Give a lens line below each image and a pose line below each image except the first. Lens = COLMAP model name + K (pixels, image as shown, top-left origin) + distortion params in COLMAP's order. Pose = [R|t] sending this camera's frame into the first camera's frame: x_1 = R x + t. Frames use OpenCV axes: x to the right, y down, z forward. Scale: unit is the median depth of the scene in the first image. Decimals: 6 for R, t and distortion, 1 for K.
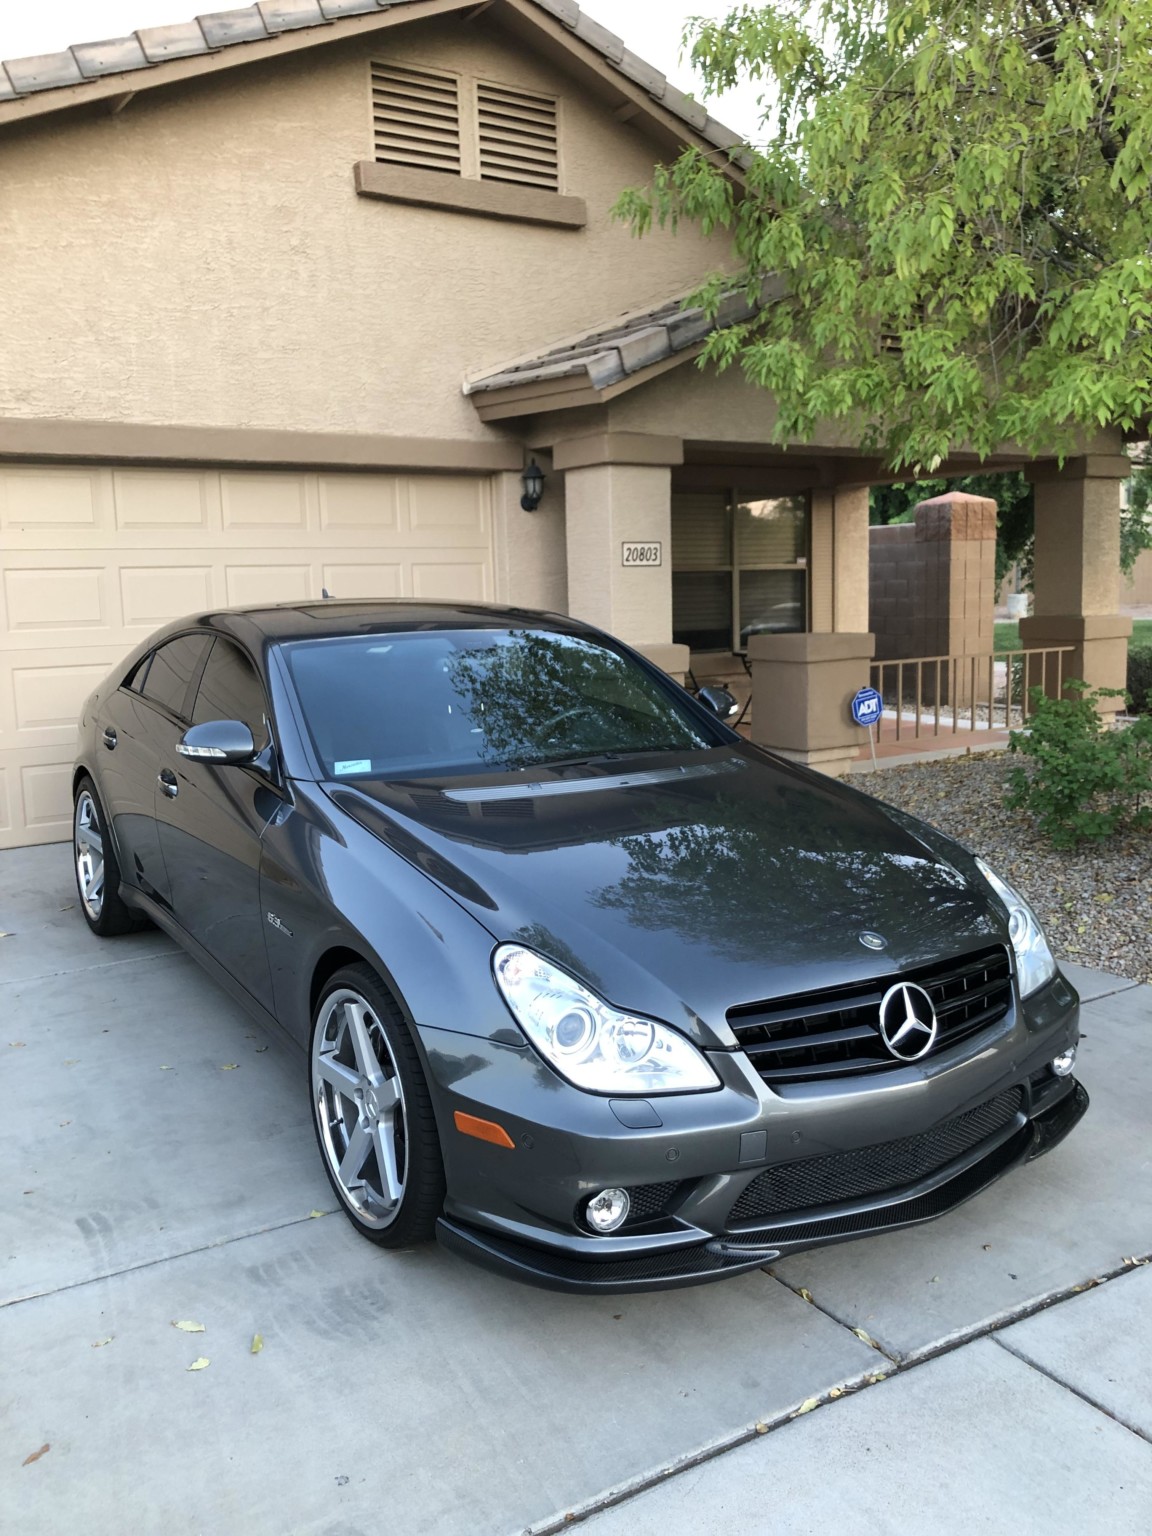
lens RADIAL K [[1263.7, 0, 579.6], [0, 1263.7, 756.7], [0, 0, 1]] dist [0.014428, -0.001075]
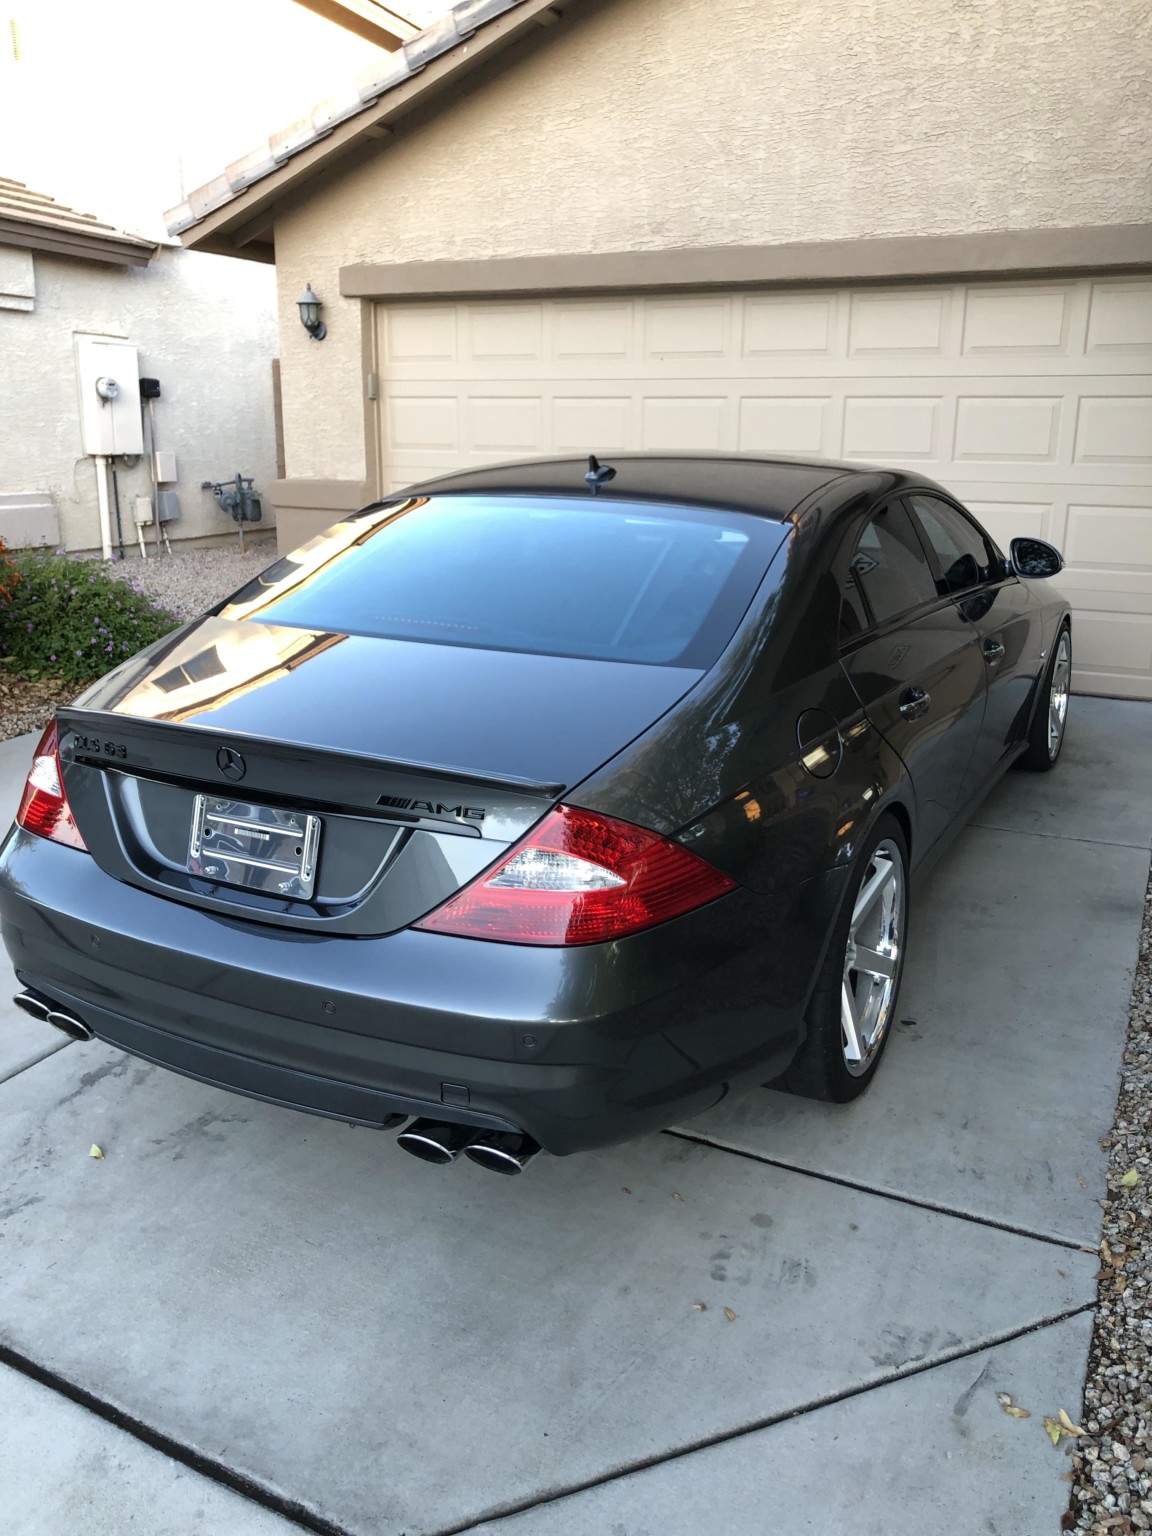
lens RADIAL K [[1263.7, 0, 578.5], [0, 1263.7, 760.0], [0, 0, 1]] dist [0.014428, -0.001075]
pose [[0.508694, 0.251121, -0.823510, 0.487308], [-0.139398, 0.967919, 0.209049, -0.064558], [0.849587, 0.008454, 0.527380, 0.374989]]
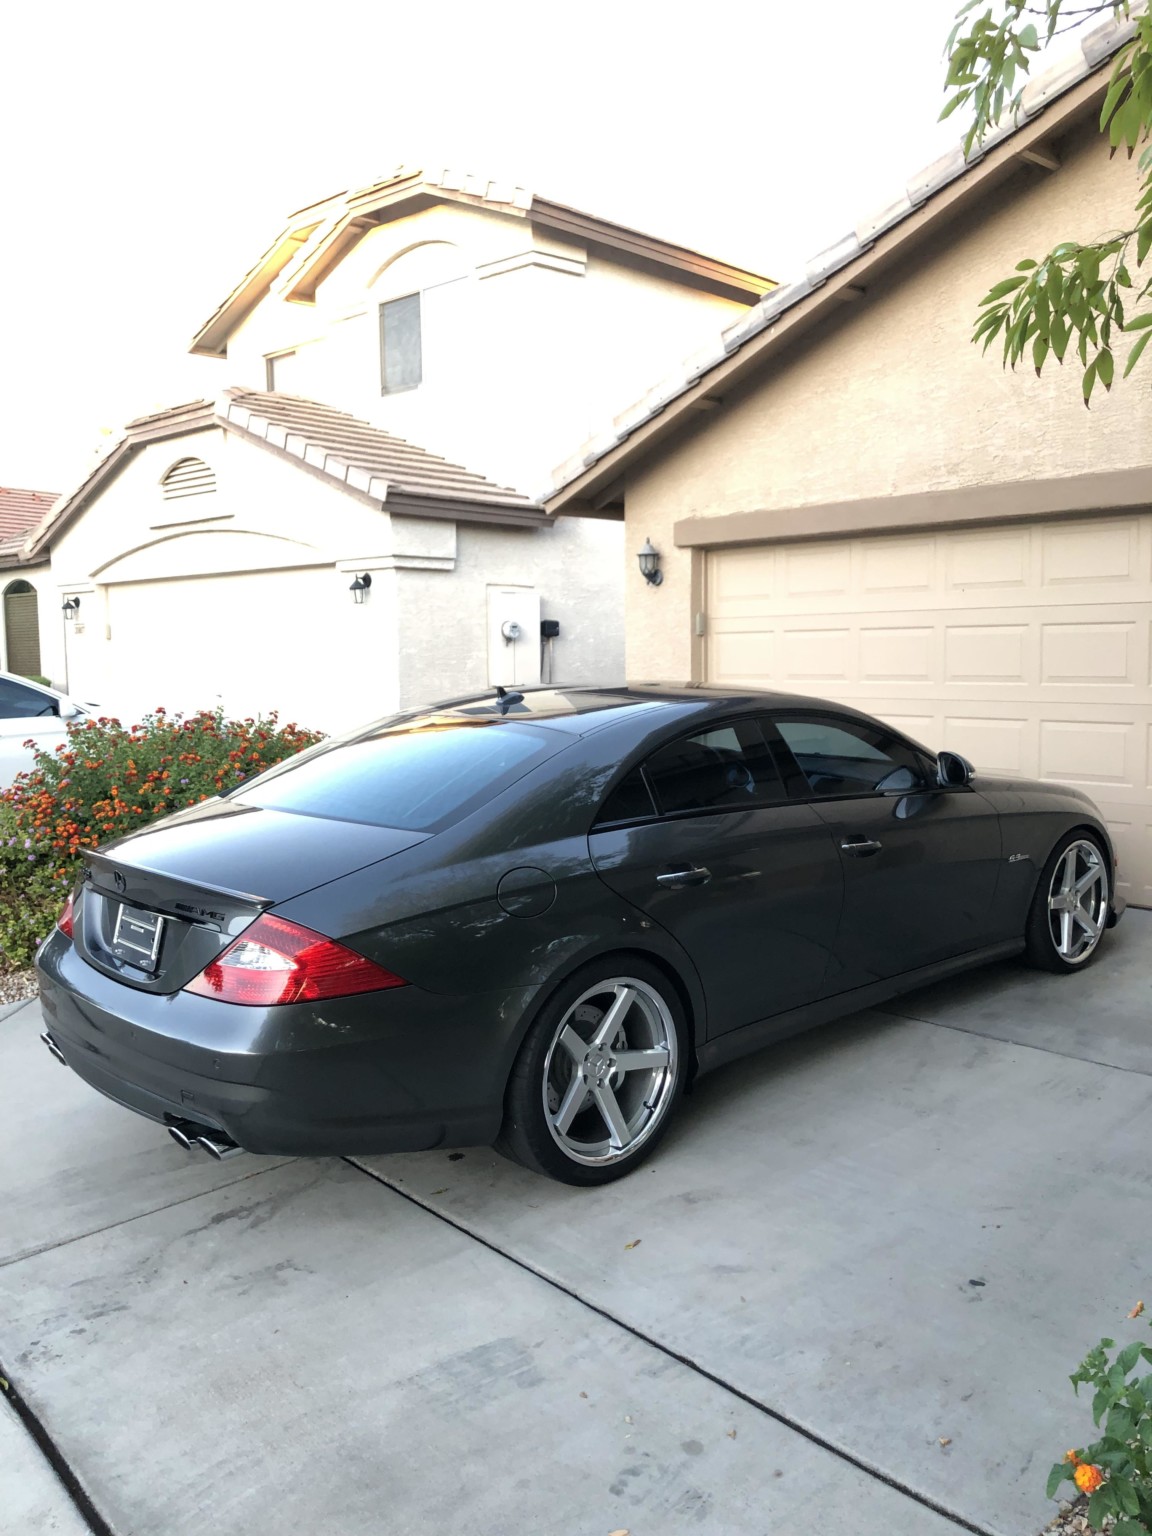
lens RADIAL K [[1263.7, 0, 575.4], [0, 1263.7, 765.3], [0, 0, 1]] dist [0.014428, -0.001075]
pose [[0.163073, 0.114916, -0.979899, 0.578952], [-0.123973, 0.987708, 0.095200, -0.092688], [0.978794, 0.105956, 0.175315, 0.497232]]
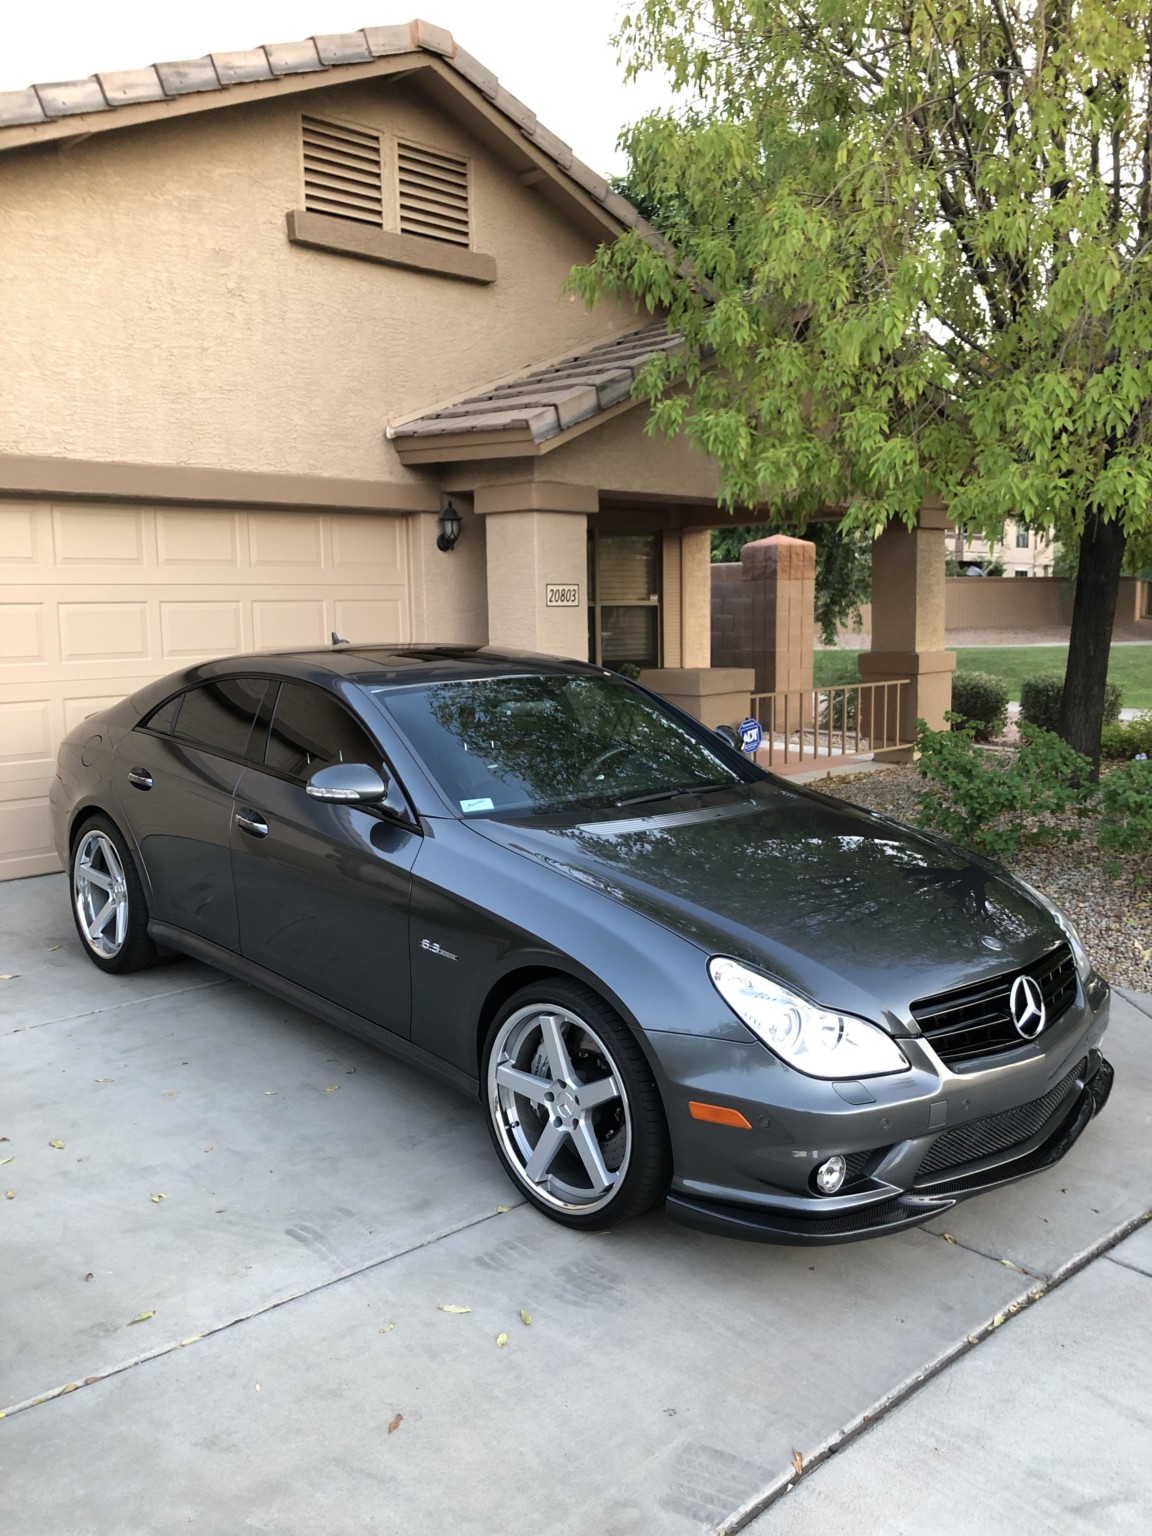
lens RADIAL K [[1263.7, 0, 584.0], [0, 1263.7, 762.6], [0, 0, 1]] dist [0.014428, -0.001075]
pose [[0.980997, -0.010950, 0.193713, -0.157497], [0.013431, 0.999844, -0.011498, -0.008027], [-0.193557, 0.013881, 0.980991, -0.050040]]
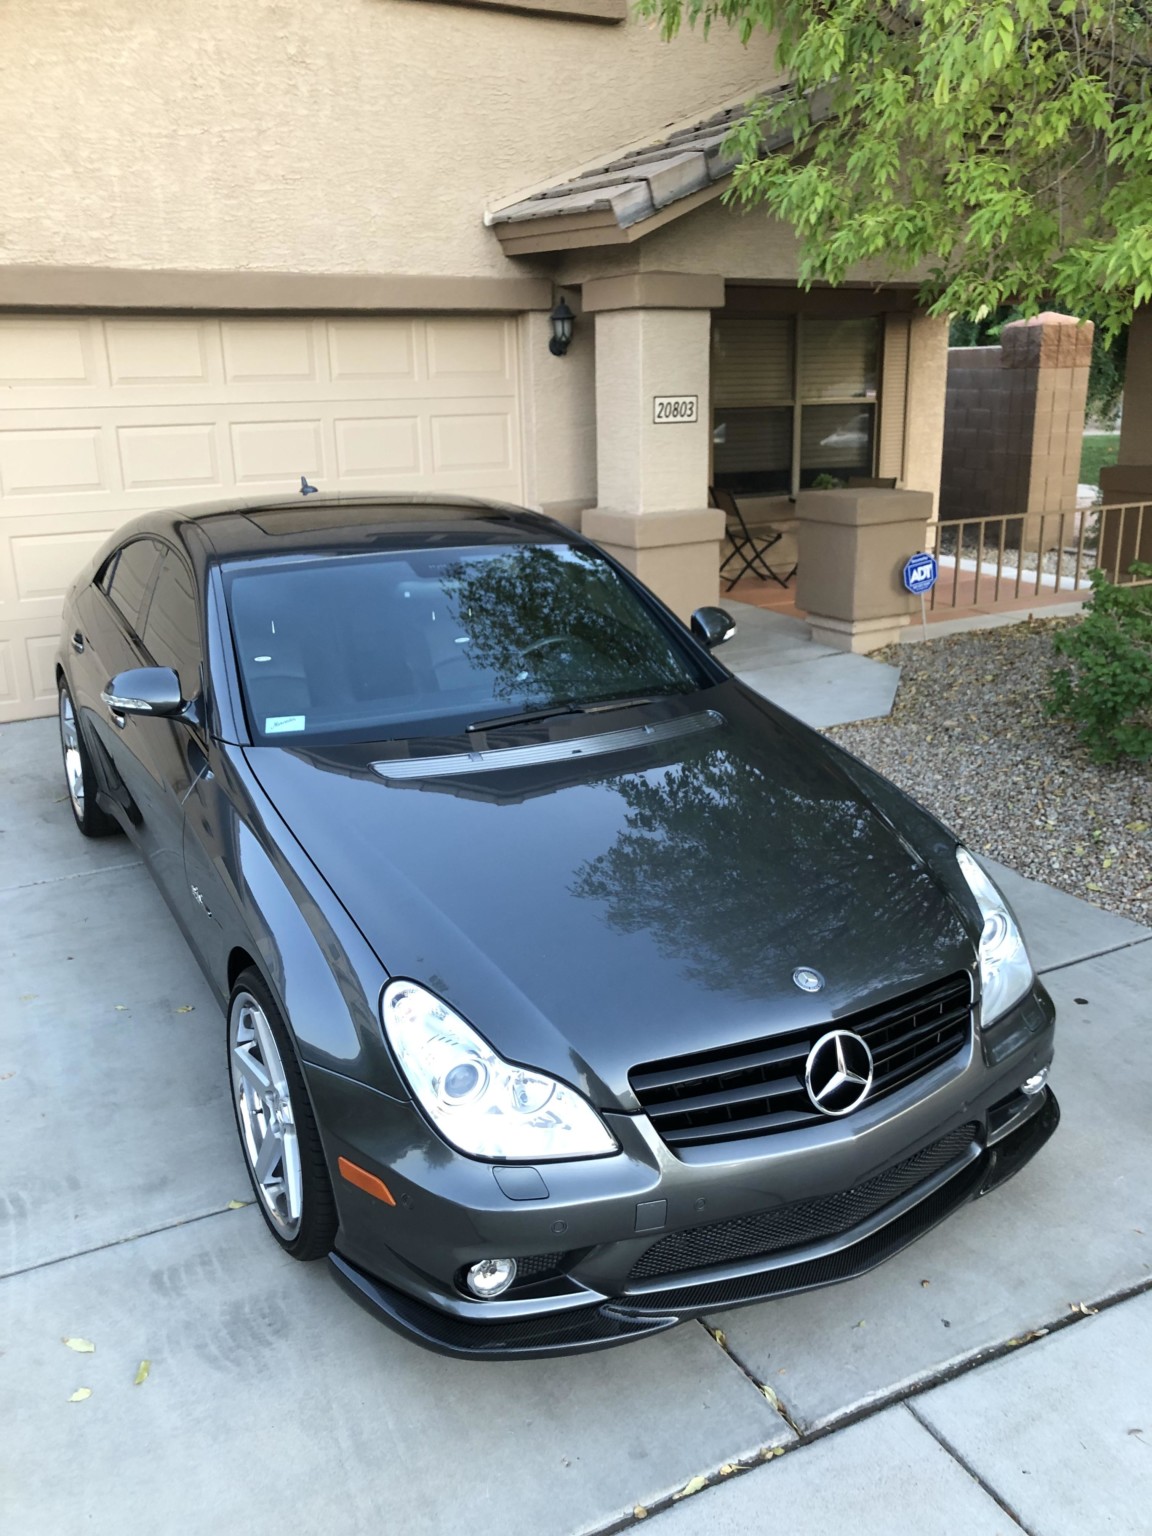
lens RADIAL K [[1263.7, 0, 580.3], [0, 1263.7, 768.7], [0, 0, 1]] dist [0.014428, -0.001075]
pose [[0.997770, 0.025017, -0.061877, 0.049164], [-0.014495, 0.986190, 0.164981, -0.060548], [0.065150, -0.163716, 0.984354, 0.051415]]
